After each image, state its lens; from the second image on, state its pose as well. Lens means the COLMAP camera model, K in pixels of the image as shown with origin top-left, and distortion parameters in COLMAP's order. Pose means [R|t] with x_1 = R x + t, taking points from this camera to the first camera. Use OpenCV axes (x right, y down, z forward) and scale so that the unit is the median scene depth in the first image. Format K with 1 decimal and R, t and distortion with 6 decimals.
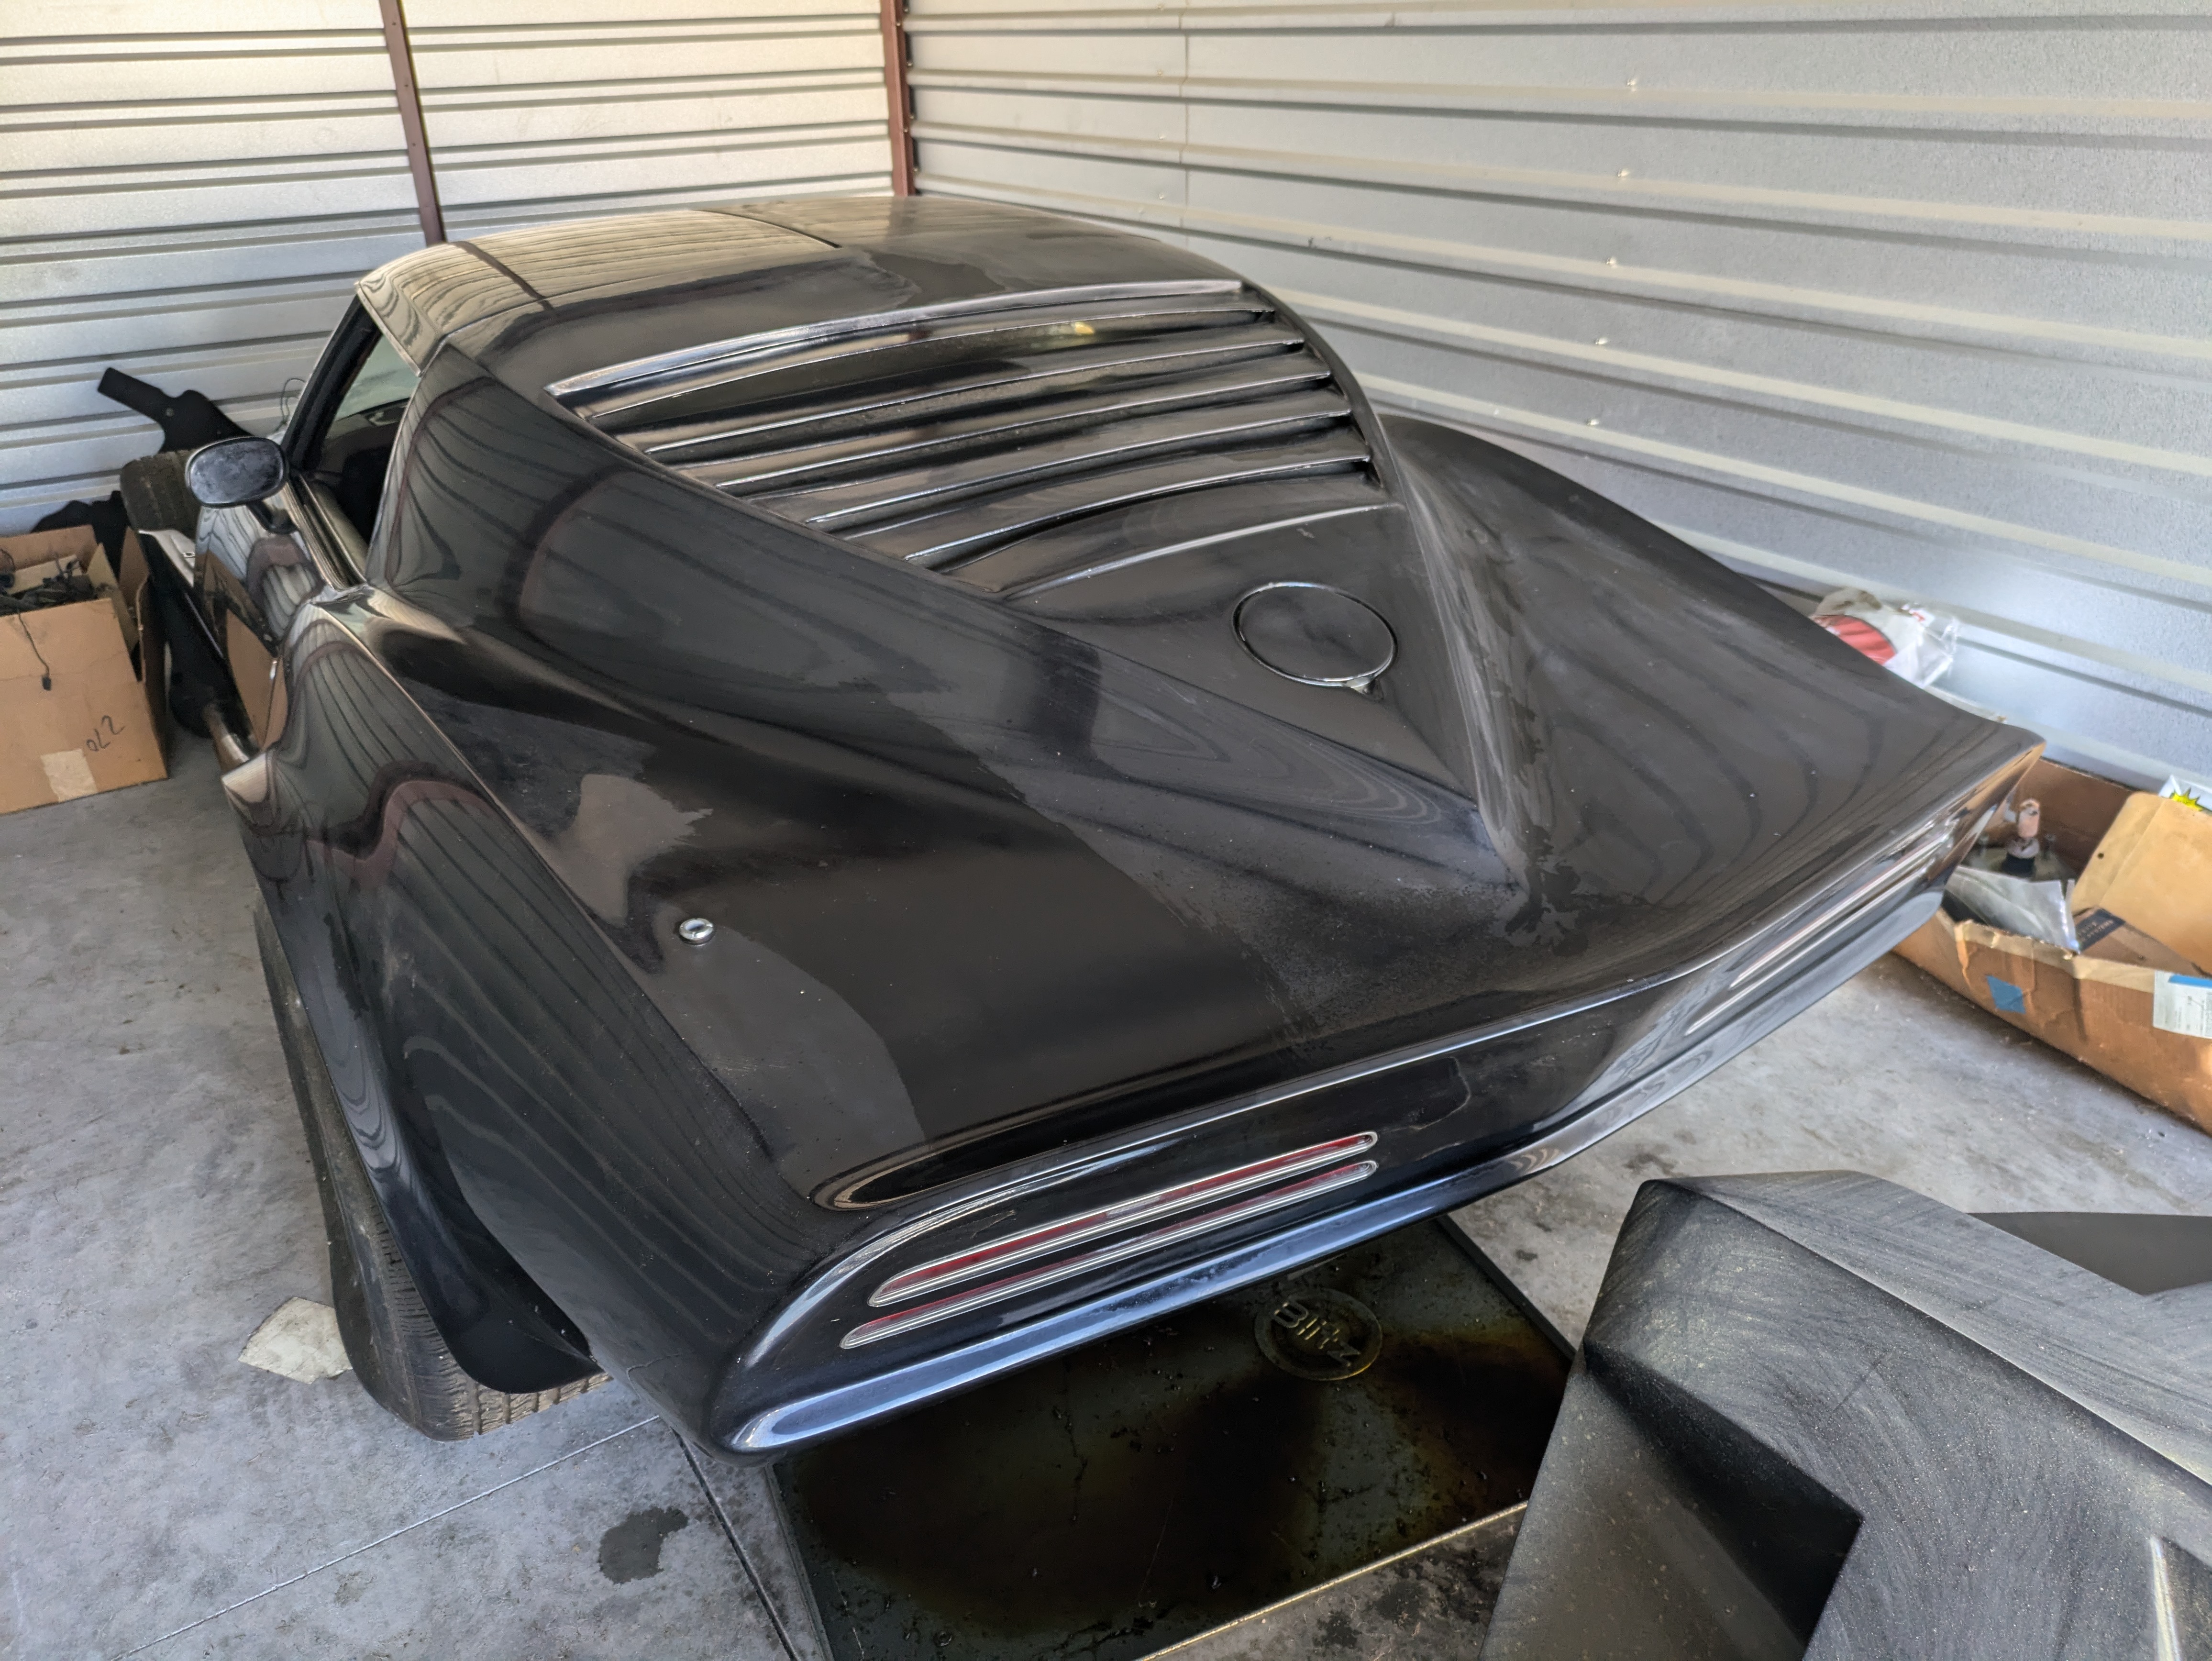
lens RADIAL K [[1627.8, 0, 1088.5], [0, 1627.8, 831.1], [0, 0, 1]] dist [0.072293, -0.078784]
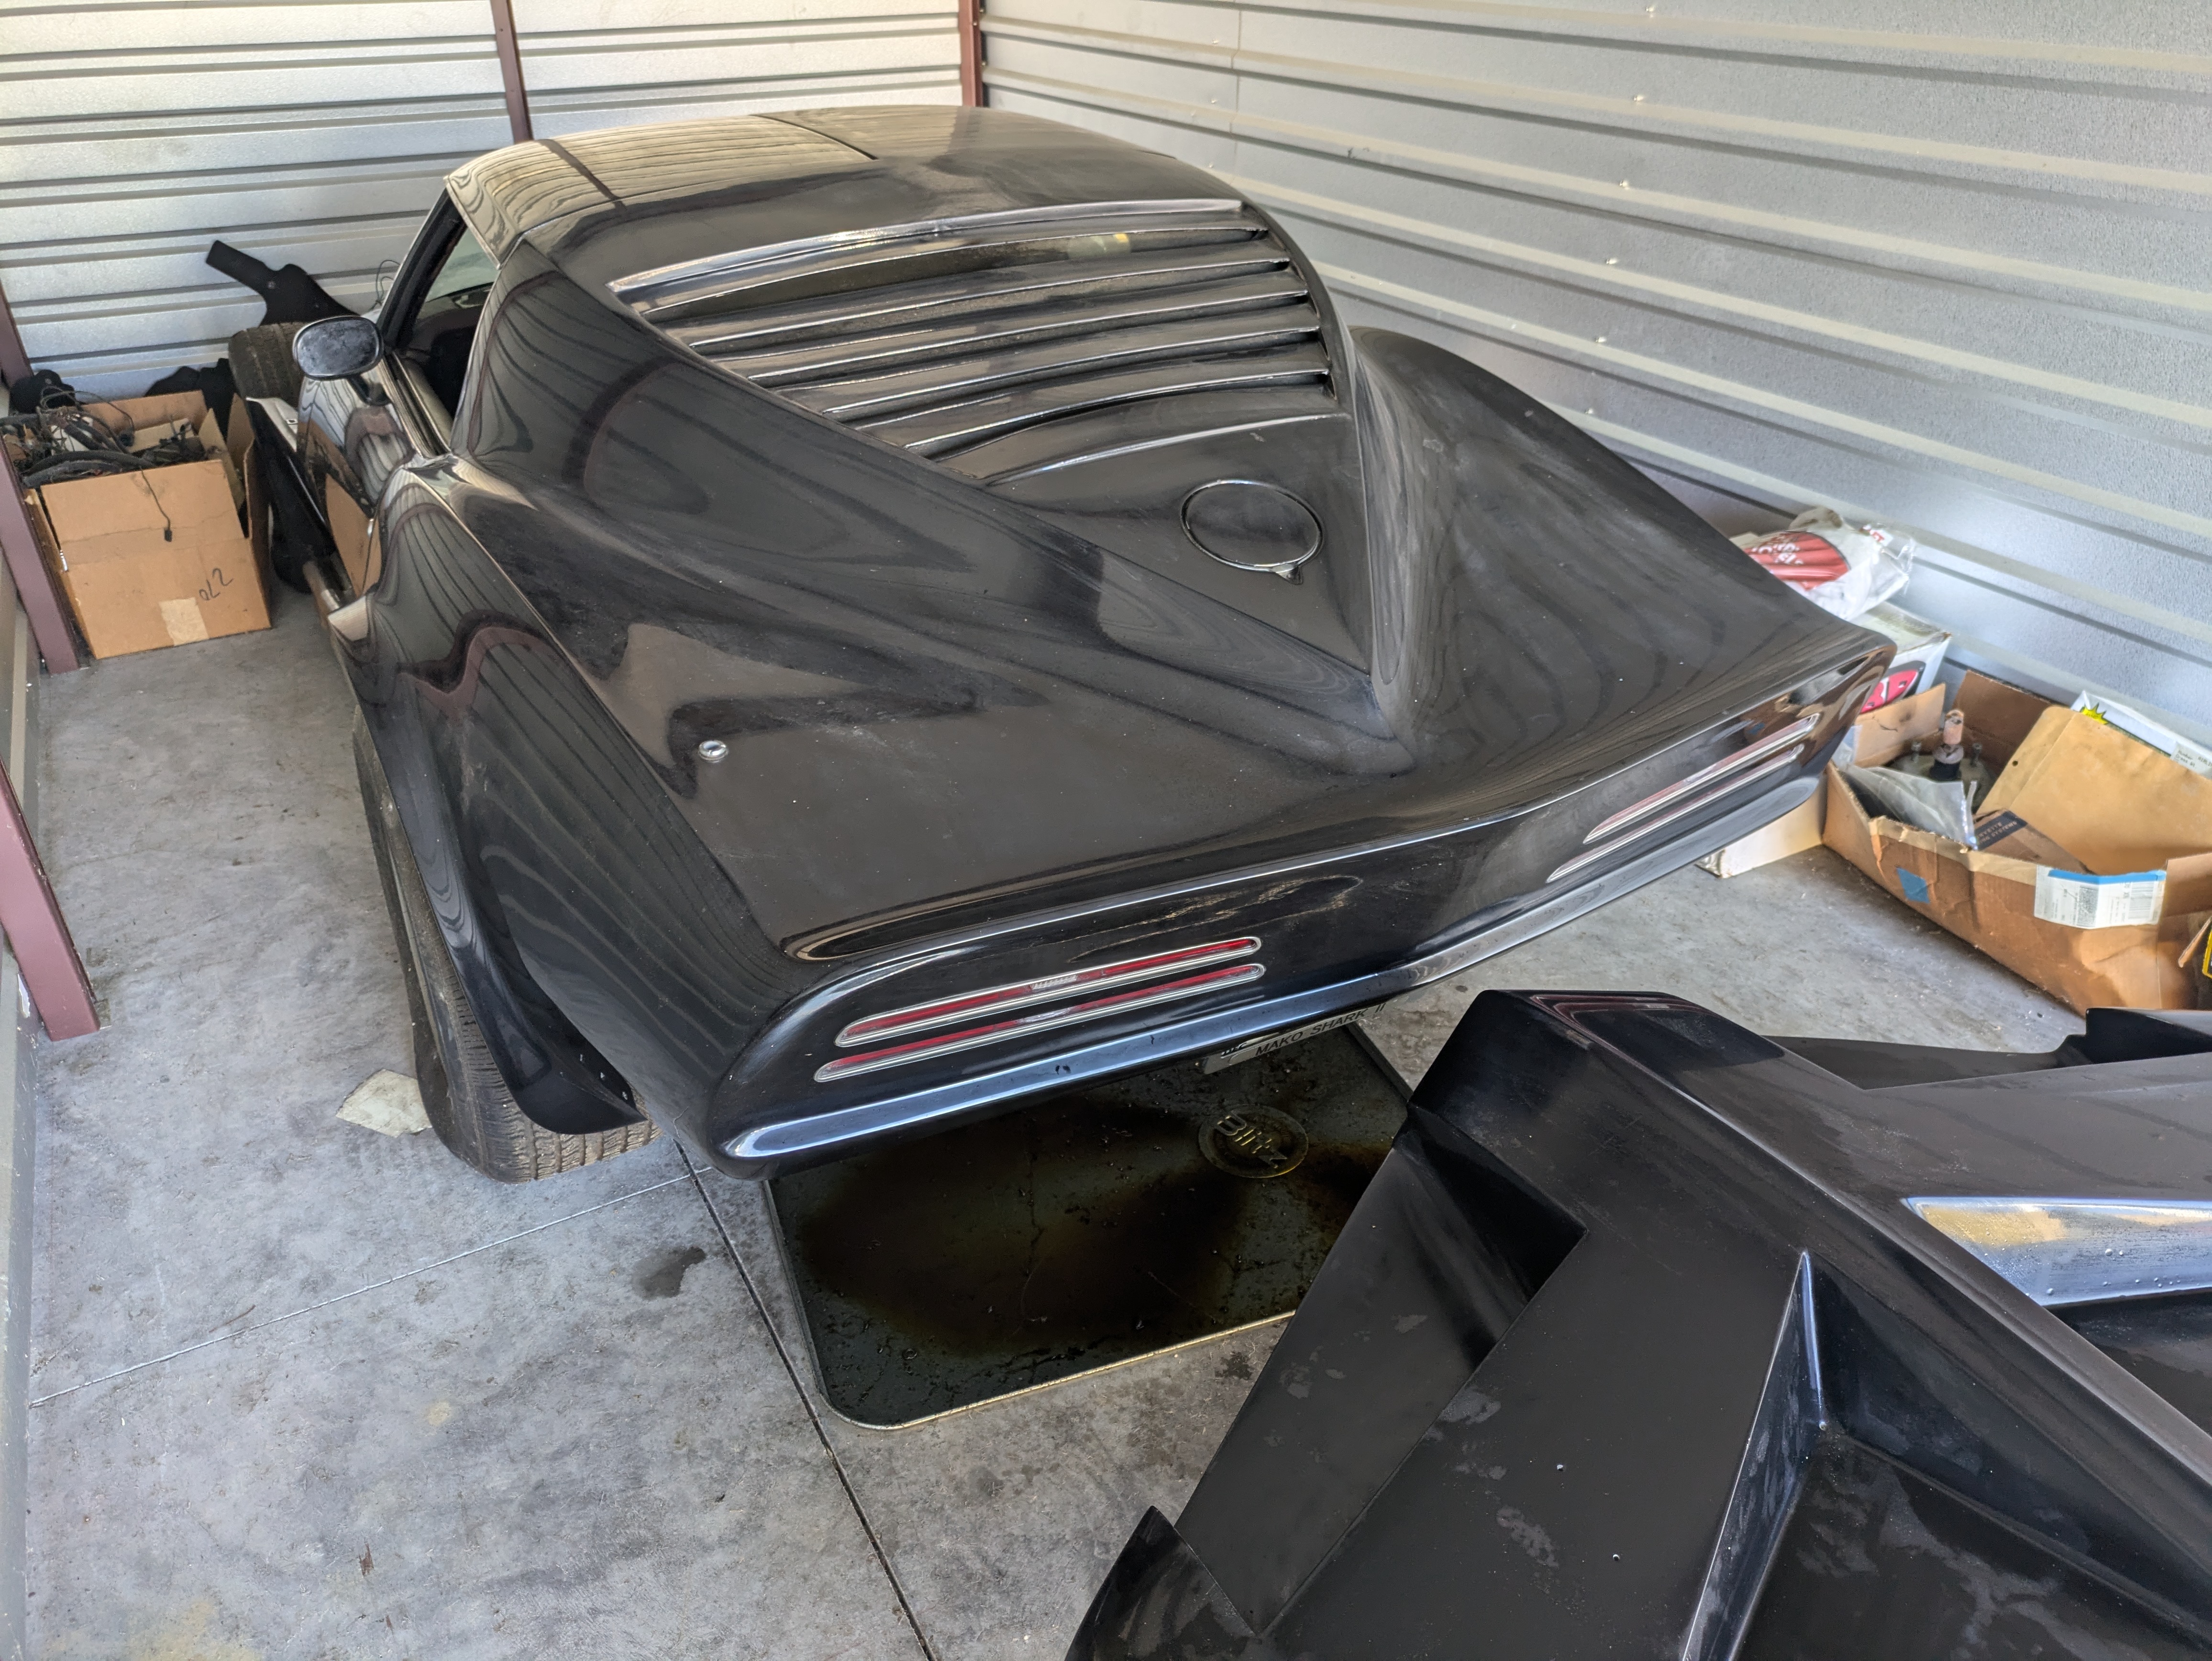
lens RADIAL K [[1622.0, 0, 1086.0], [0, 1622.0, 844.8], [0, 0, 1]] dist [0.078653, -0.083674]
pose [[0.998183, 0.044744, -0.040352, 0.063653], [-0.041894, 0.996743, 0.068905, 0.025355], [0.043303, -0.067090, 0.996807, -0.144695]]
